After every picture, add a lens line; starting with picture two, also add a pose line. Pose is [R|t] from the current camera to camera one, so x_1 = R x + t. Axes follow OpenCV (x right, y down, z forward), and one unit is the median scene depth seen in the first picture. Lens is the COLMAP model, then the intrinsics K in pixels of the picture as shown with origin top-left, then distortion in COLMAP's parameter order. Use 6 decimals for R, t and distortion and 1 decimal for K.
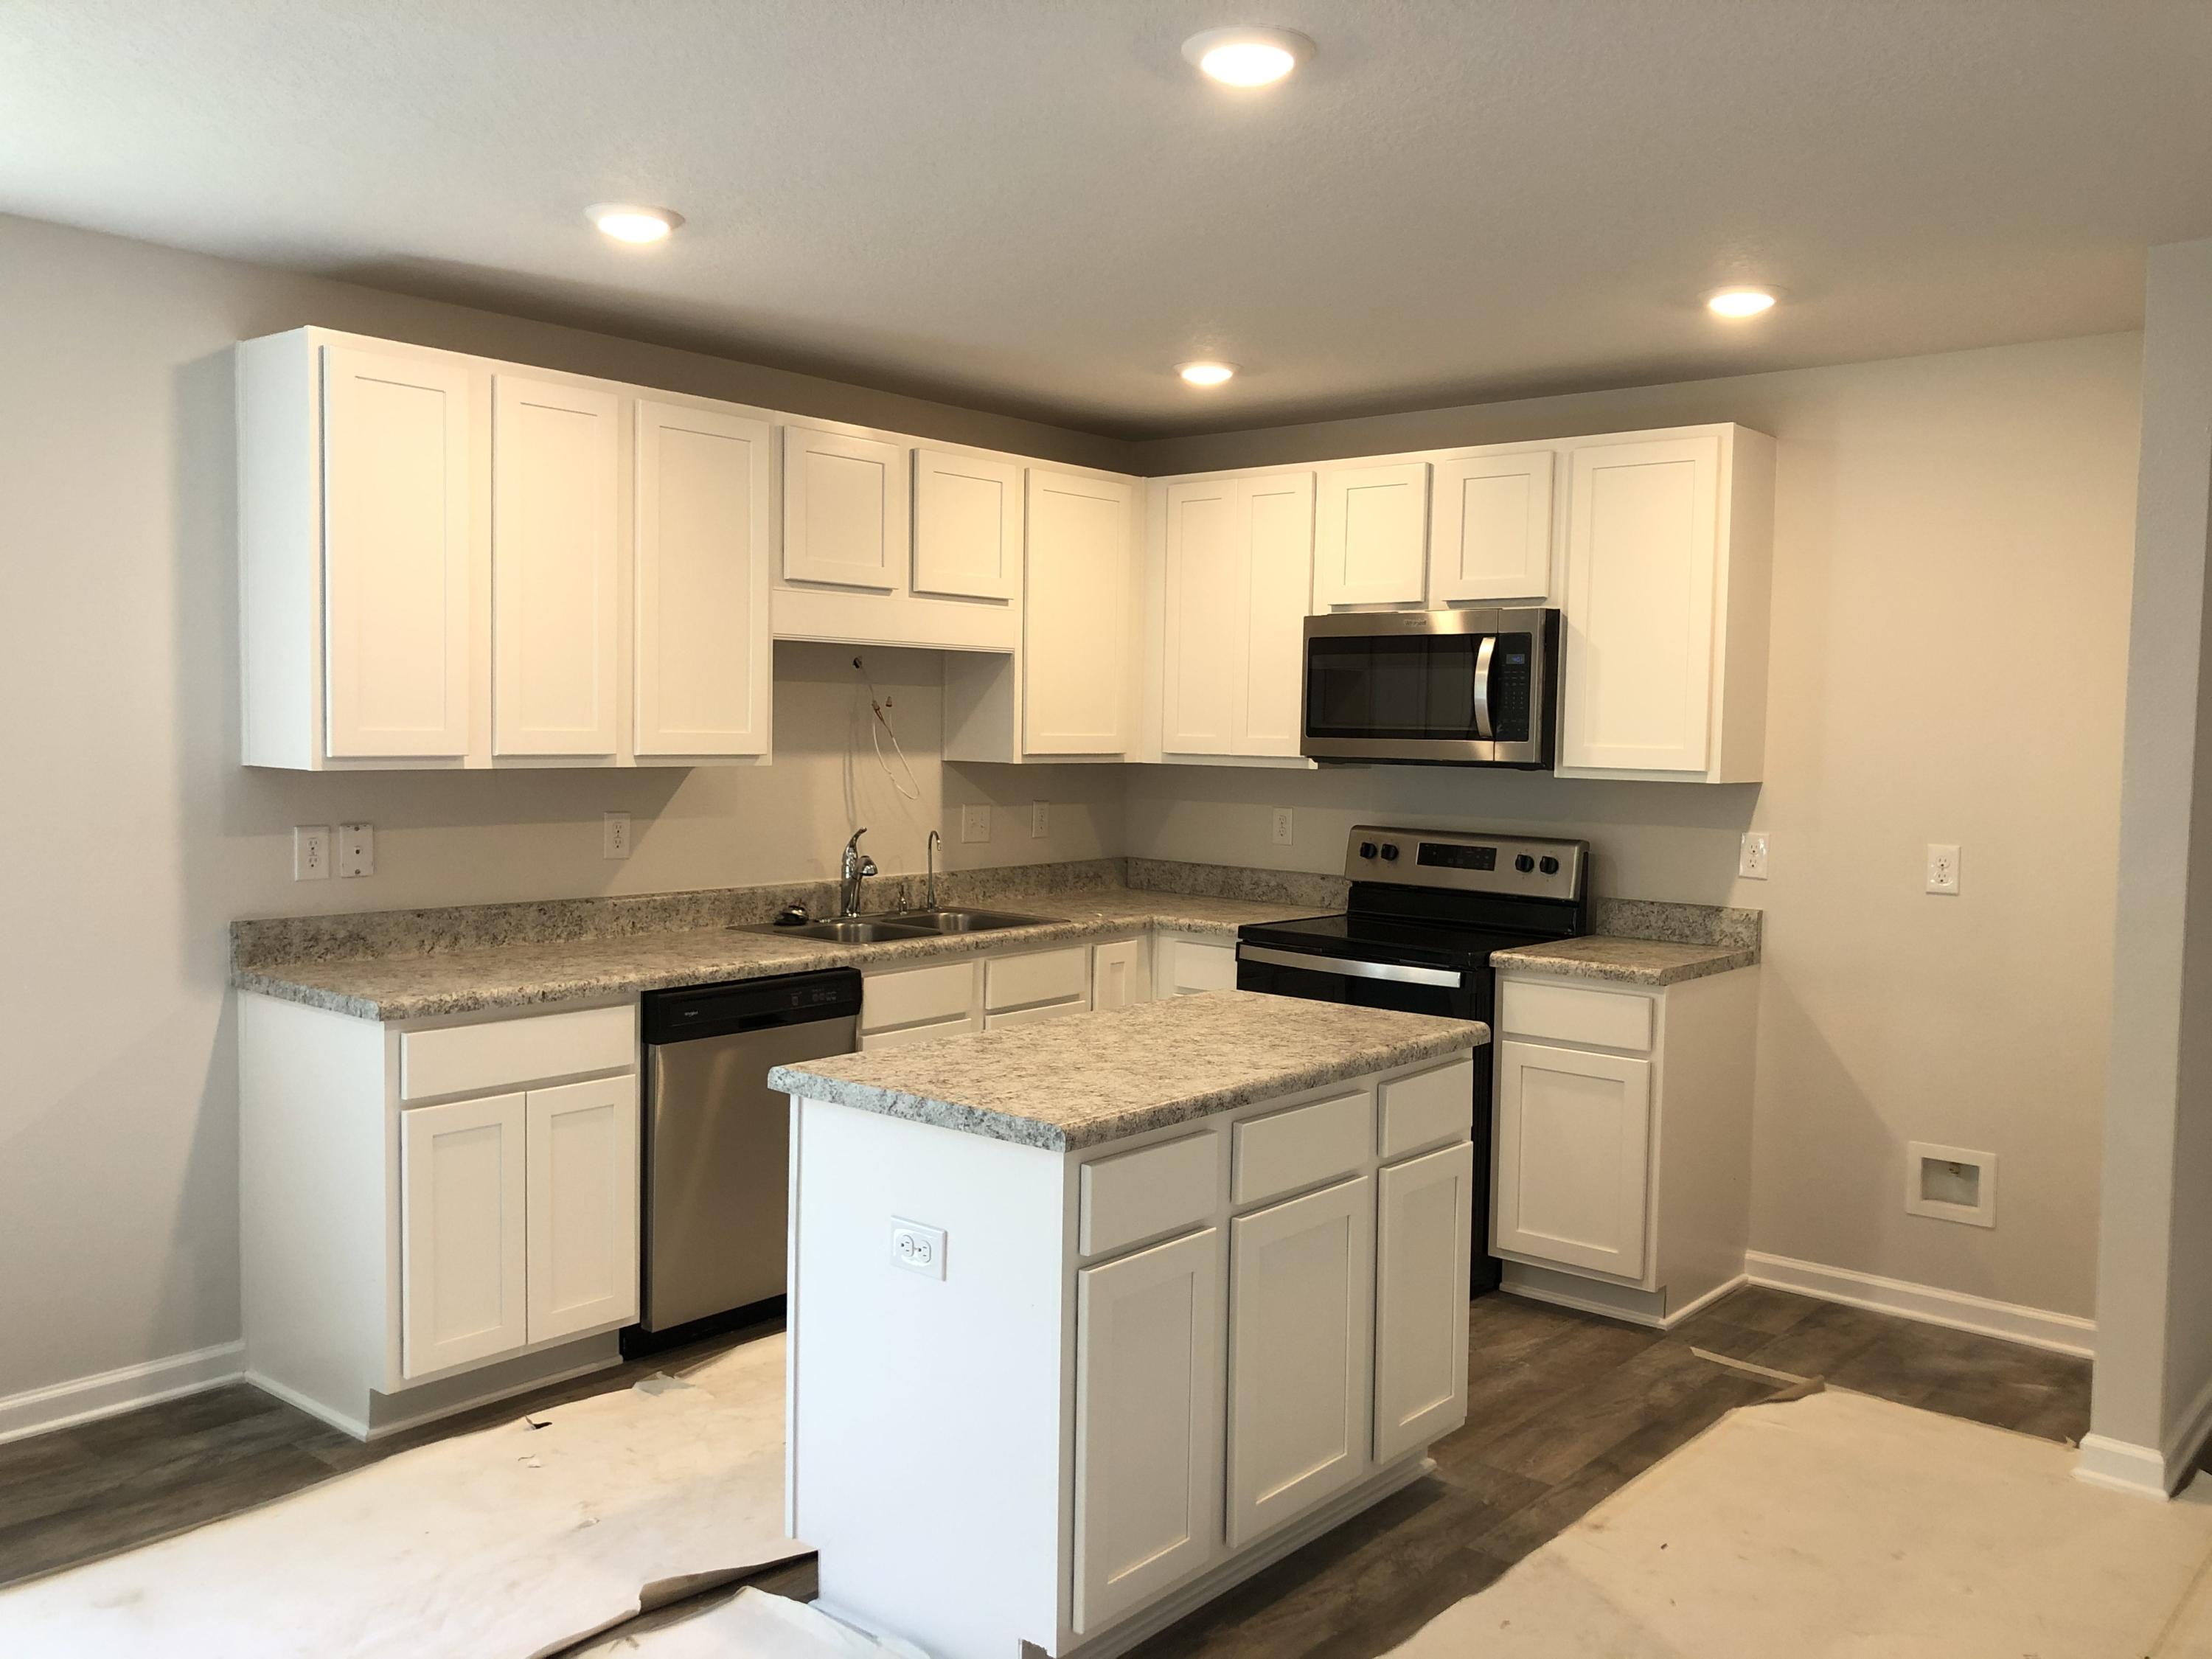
lens RADIAL K [[1801.5, 0, 1098.4], [0, 1801.5, 844.1], [0, 0, 1]] dist [0.117269, -0.330967]
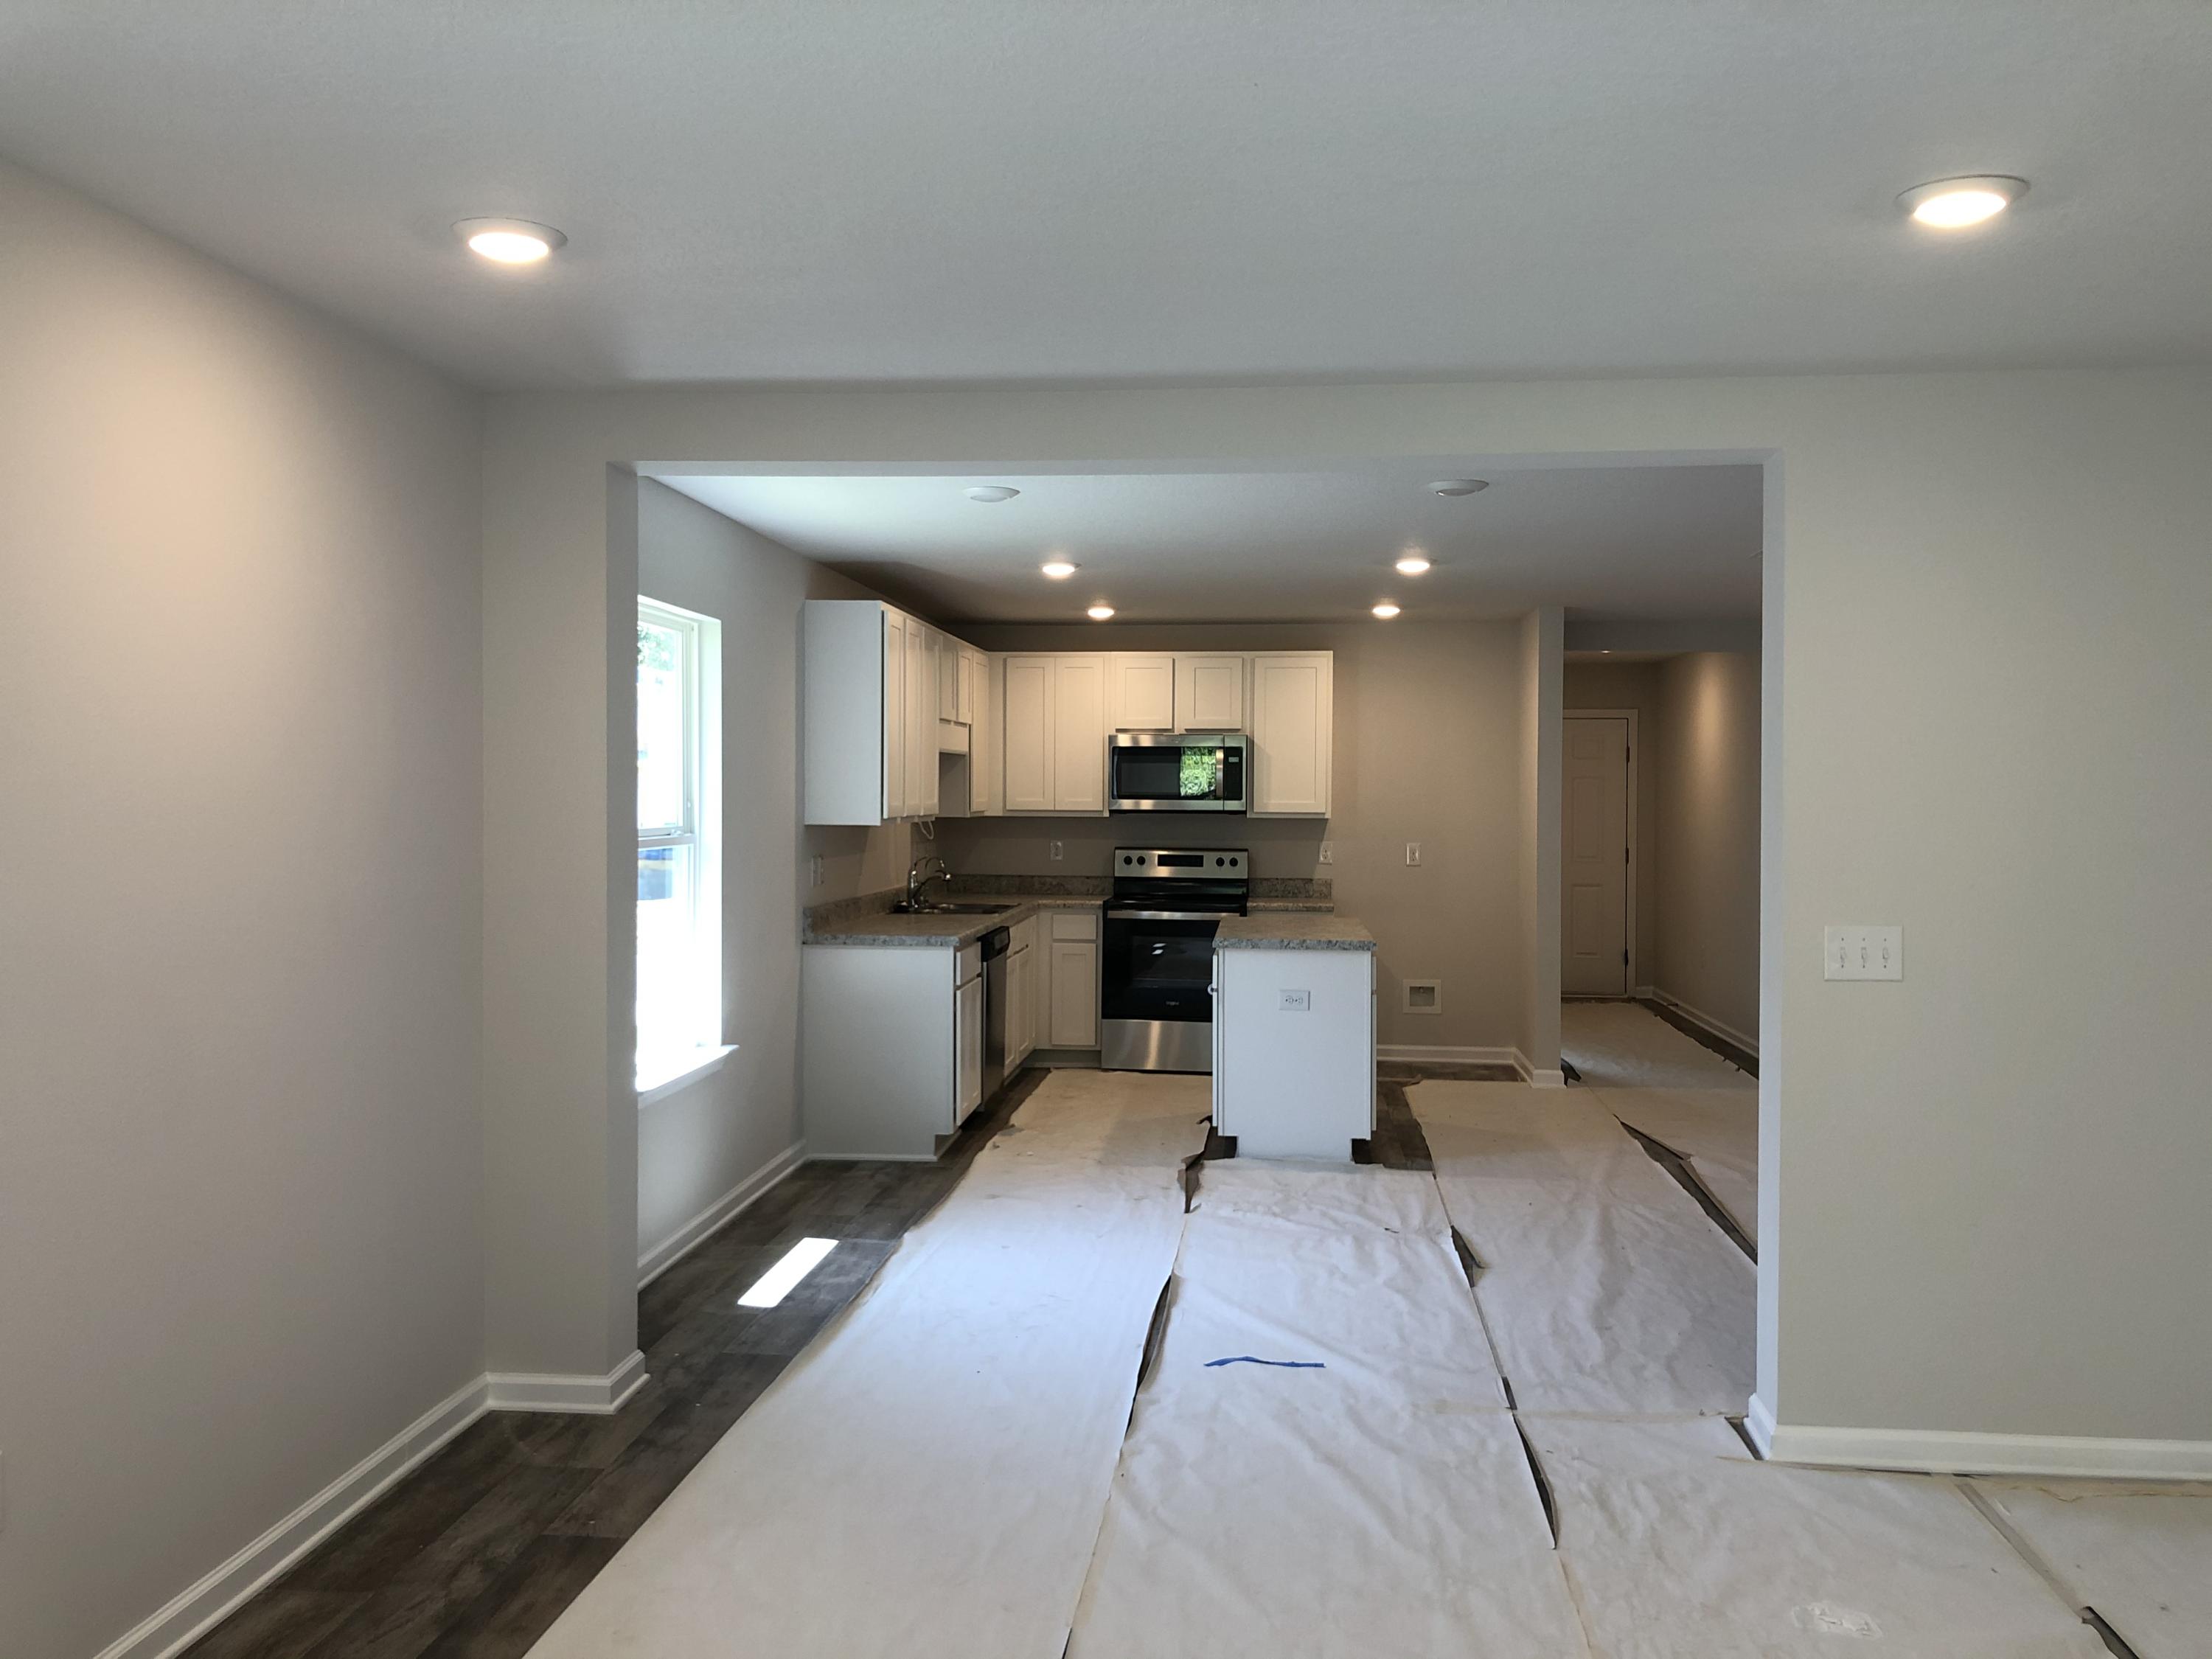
lens RADIAL K [[1783.7, 0, 1014.4], [0, 1783.7, 828.5], [0, 0, 1]] dist [0.011178, -0.000476]
pose [[0.849319, -0.027582, 0.527158, -1.019604], [0.048645, 0.998474, -0.026130, 0.014726], [-0.525633, 0.047837, 0.849365, -0.551000]]
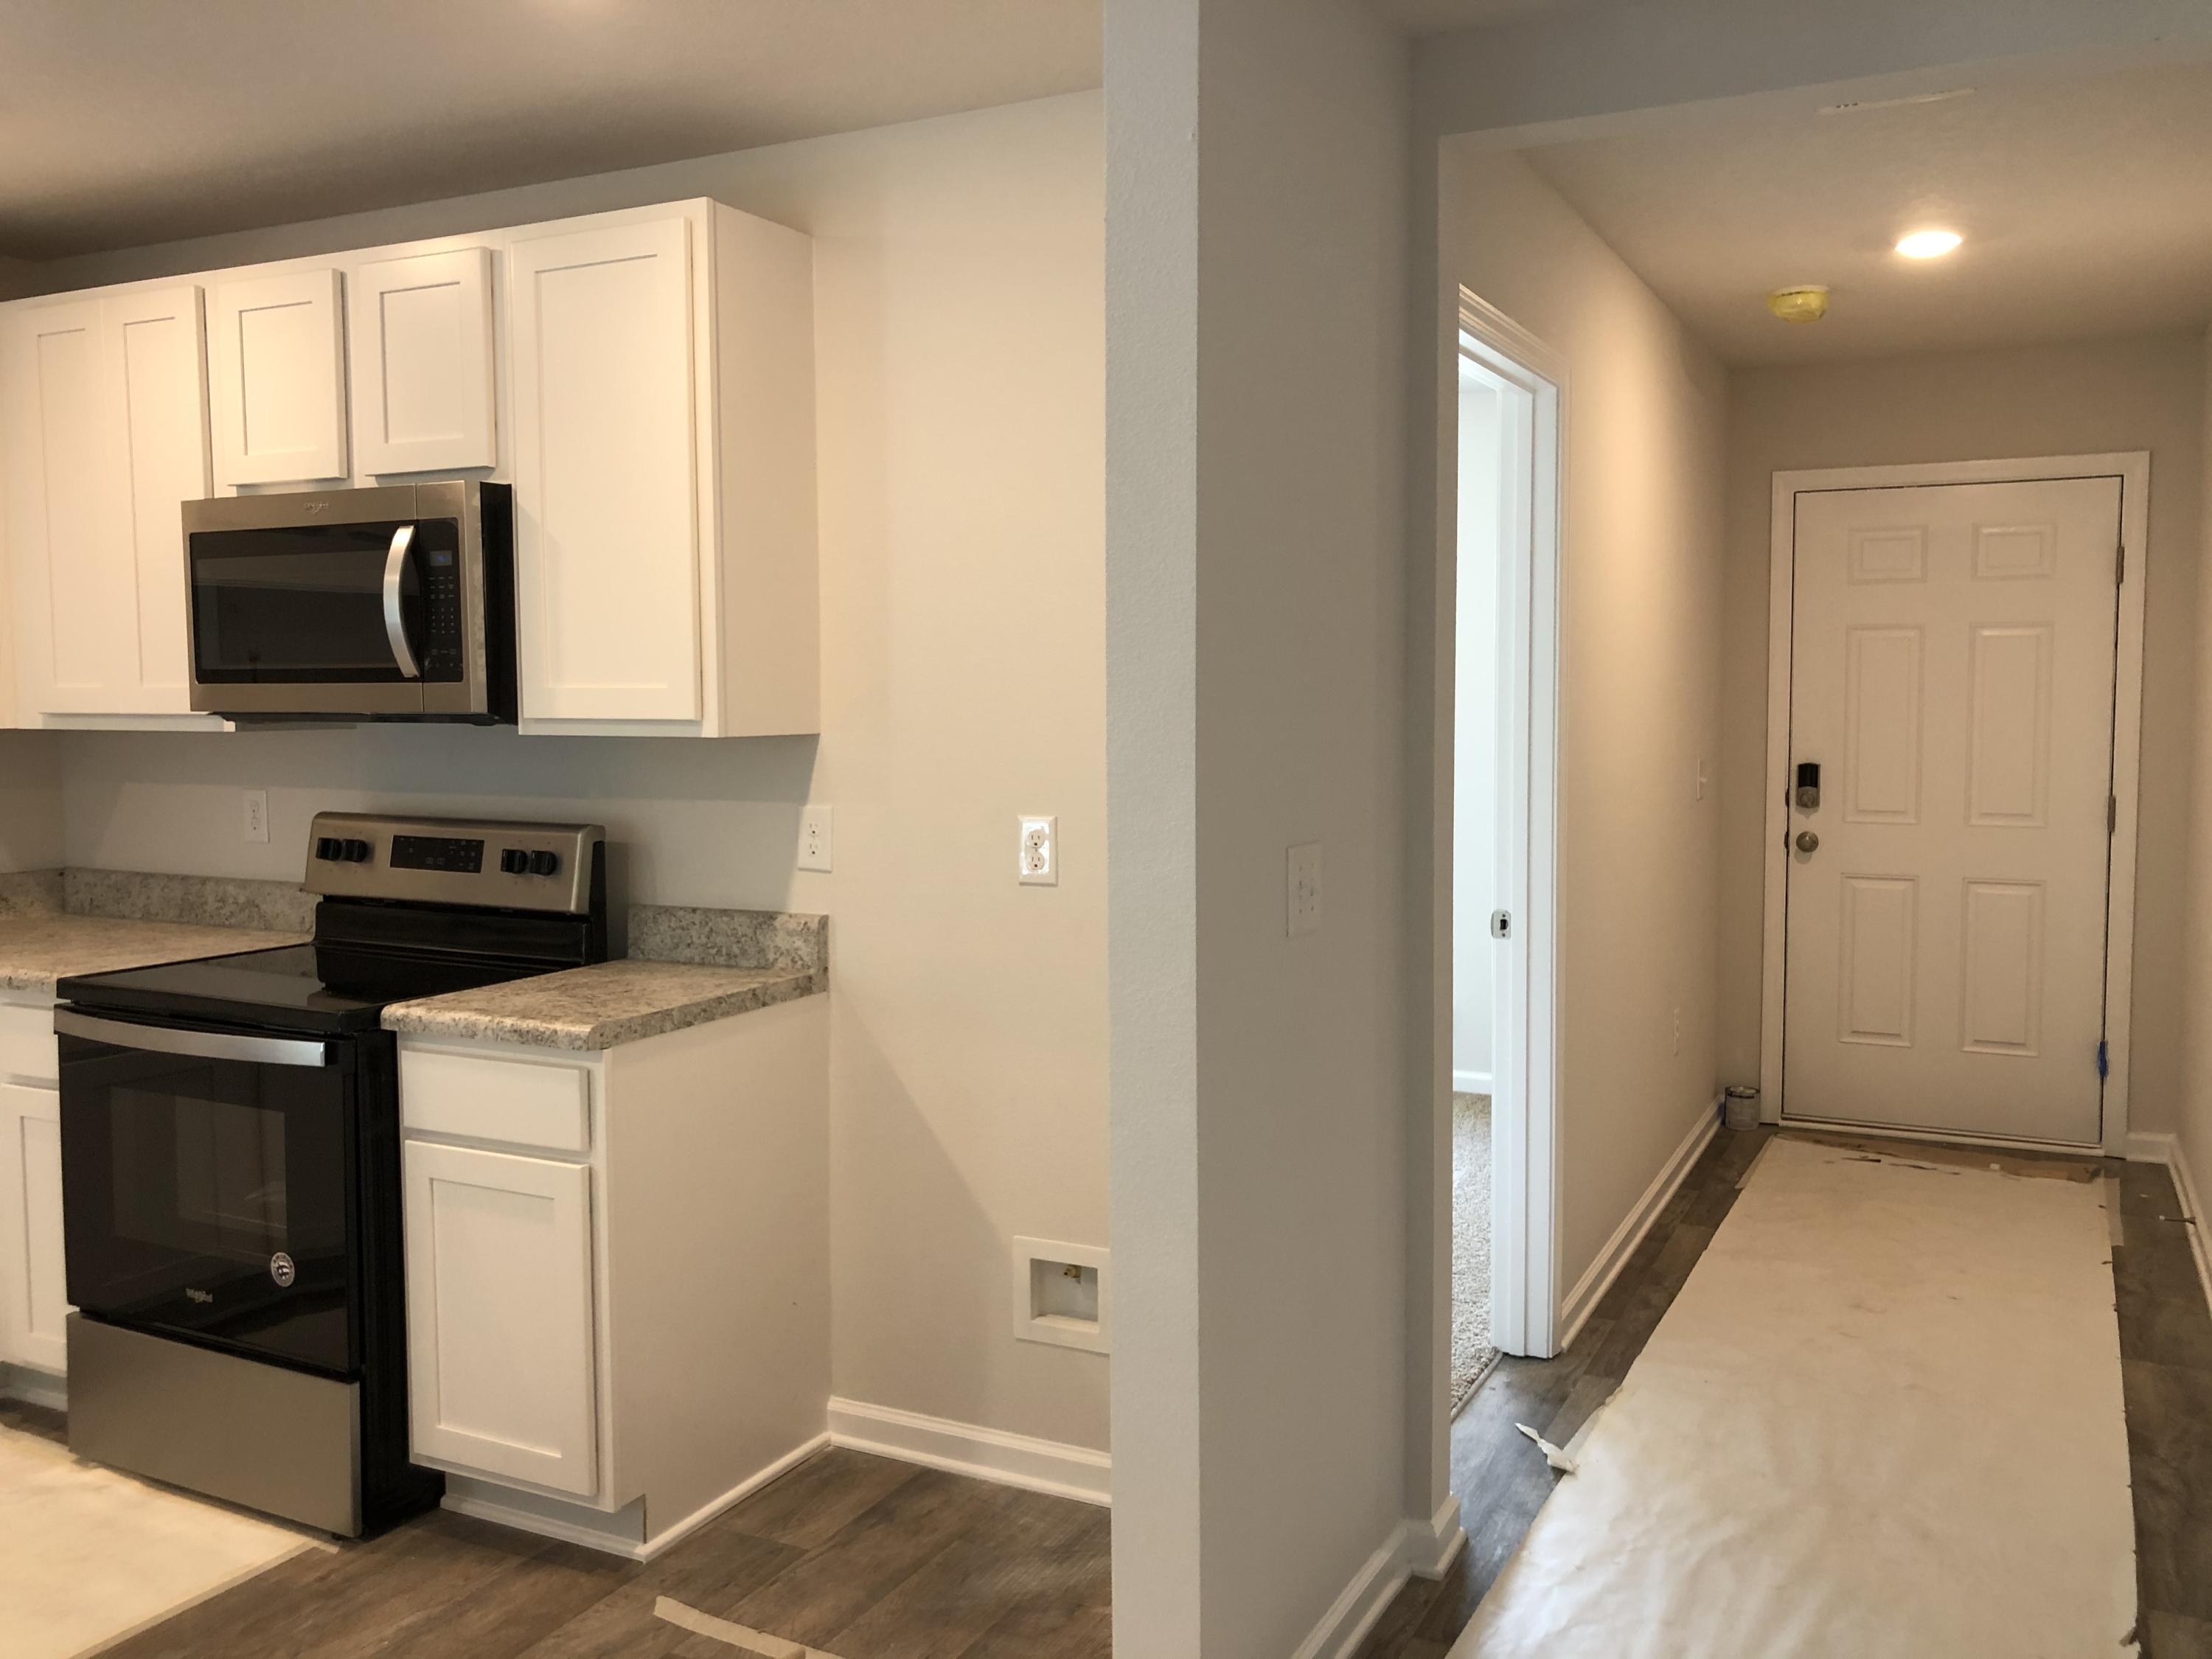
lens RADIAL K [[1826.6, 0, 1106.0], [0, 1826.6, 829.5], [0, 0, 1]] dist [0.014778, 0.000356]
pose [[0.971443, -0.042777, 0.233386, 0.305440], [0.039714, 0.999052, 0.017809, -0.004942], [-0.233927, -0.008032, 0.972221, 0.289129]]
